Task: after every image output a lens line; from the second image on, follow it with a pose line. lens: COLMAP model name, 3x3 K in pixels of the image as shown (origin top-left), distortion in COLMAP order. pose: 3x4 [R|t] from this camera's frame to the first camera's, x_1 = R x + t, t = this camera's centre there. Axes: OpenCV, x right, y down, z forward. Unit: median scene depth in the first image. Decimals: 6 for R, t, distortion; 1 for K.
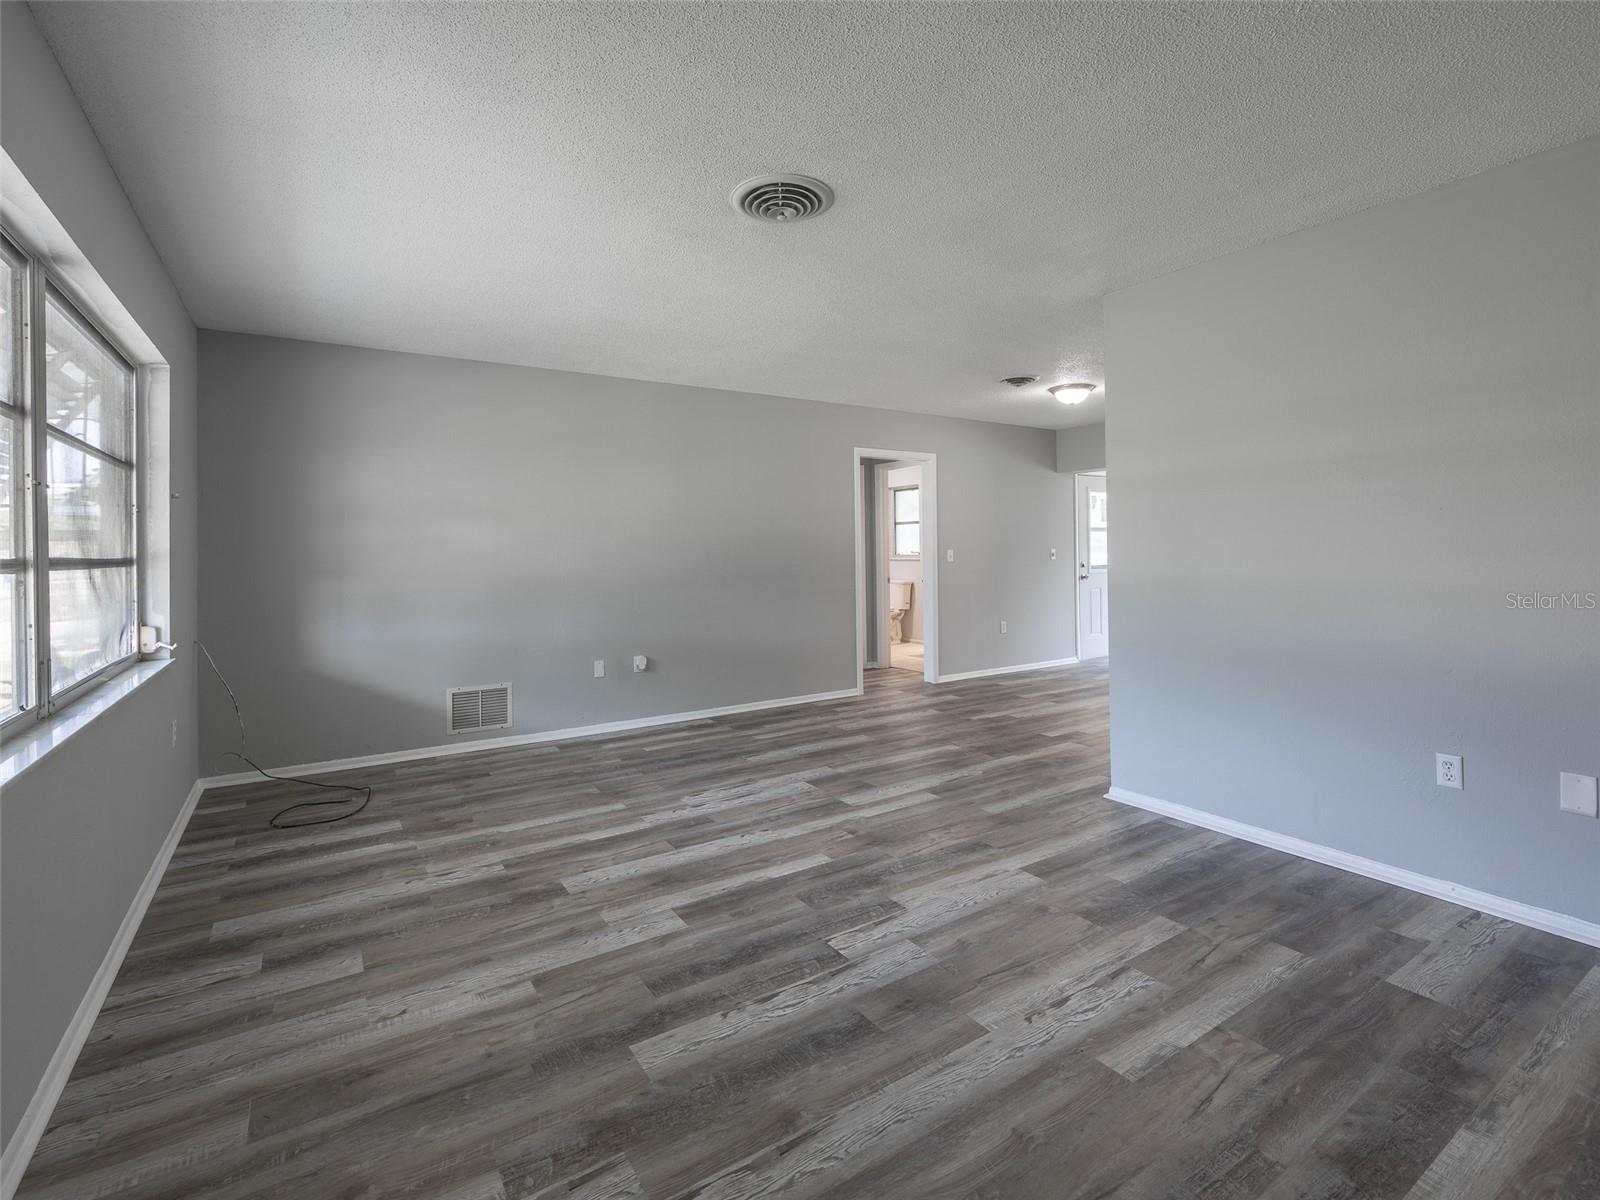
lens RADIAL K [[737.3, 0, 791.4], [0, 737.3, 559.5], [0, 0, 1]] dist [-0.002927, 0.000728]
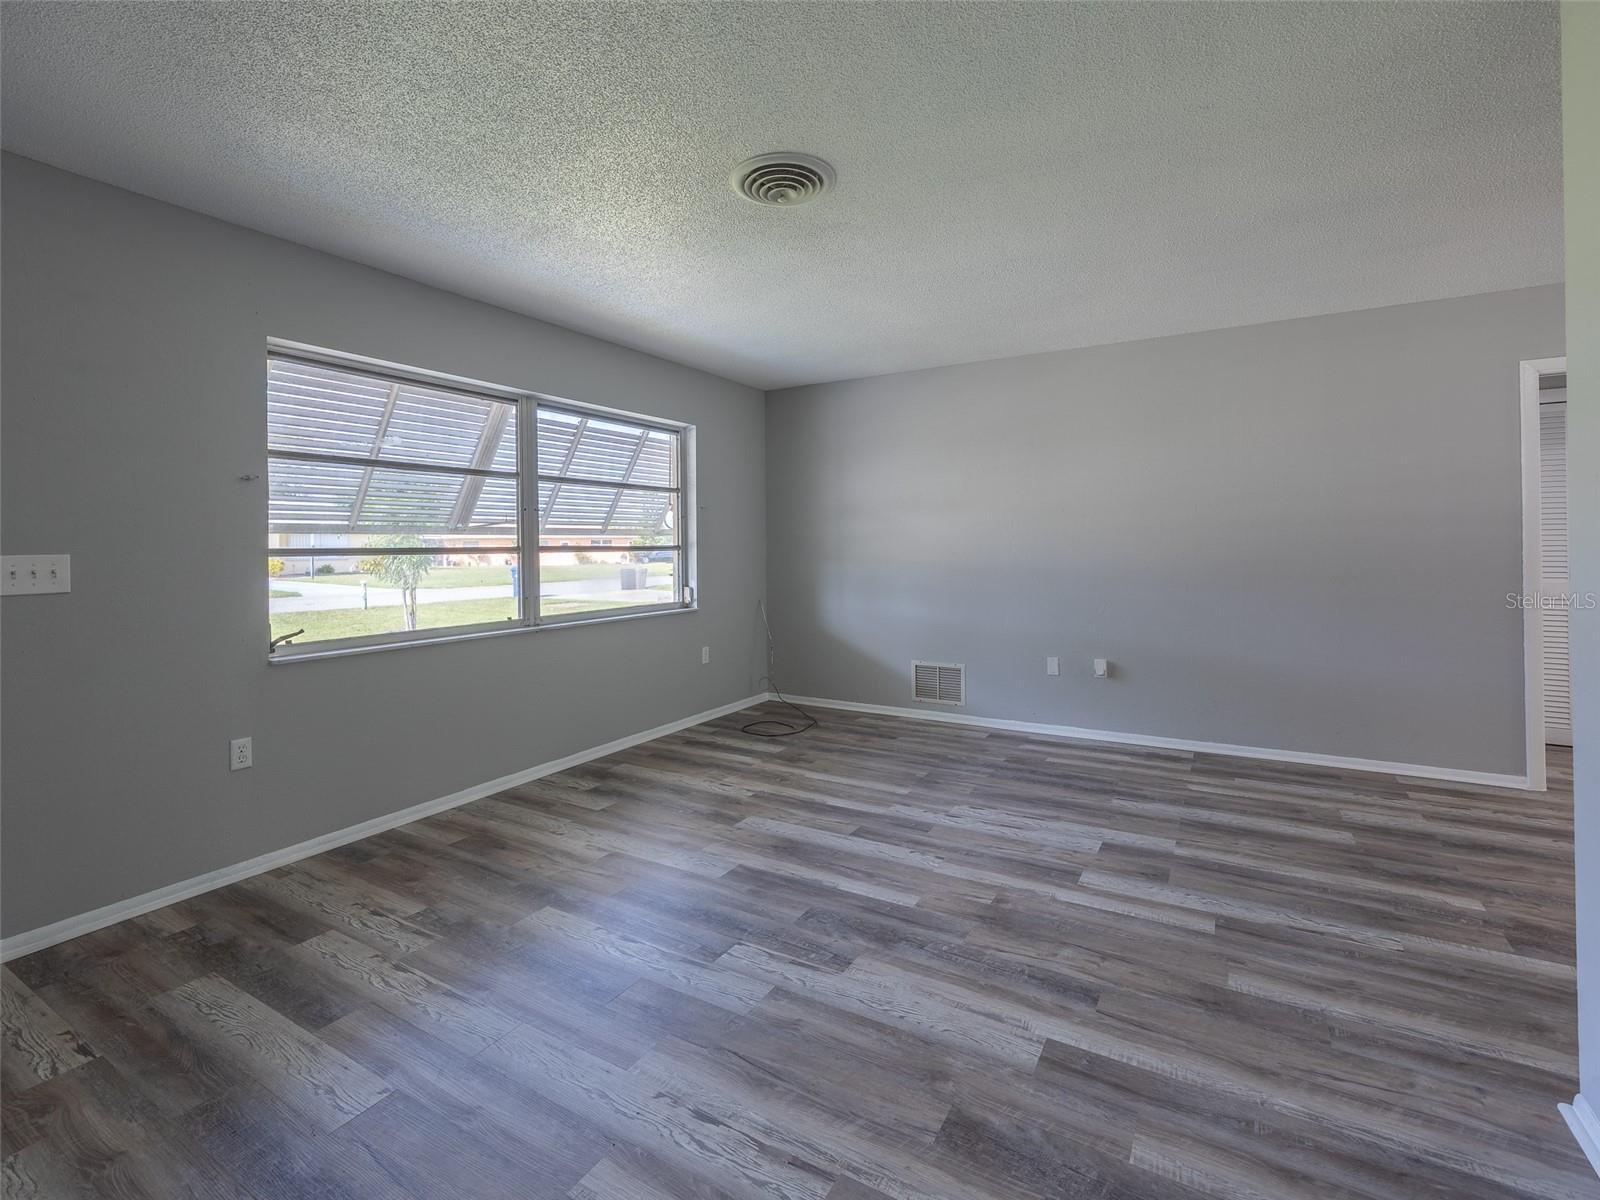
lens RADIAL K [[740.9, 0, 789.6], [0, 740.9, 540.0], [0, 0, 1]] dist [-0.005049, 0.000797]
pose [[0.446487, -0.000001, -0.894790, 0.706080], [-0.006292, 0.999975, -0.003141, -0.010683], [0.894768, 0.007032, 0.446476, 0.456670]]
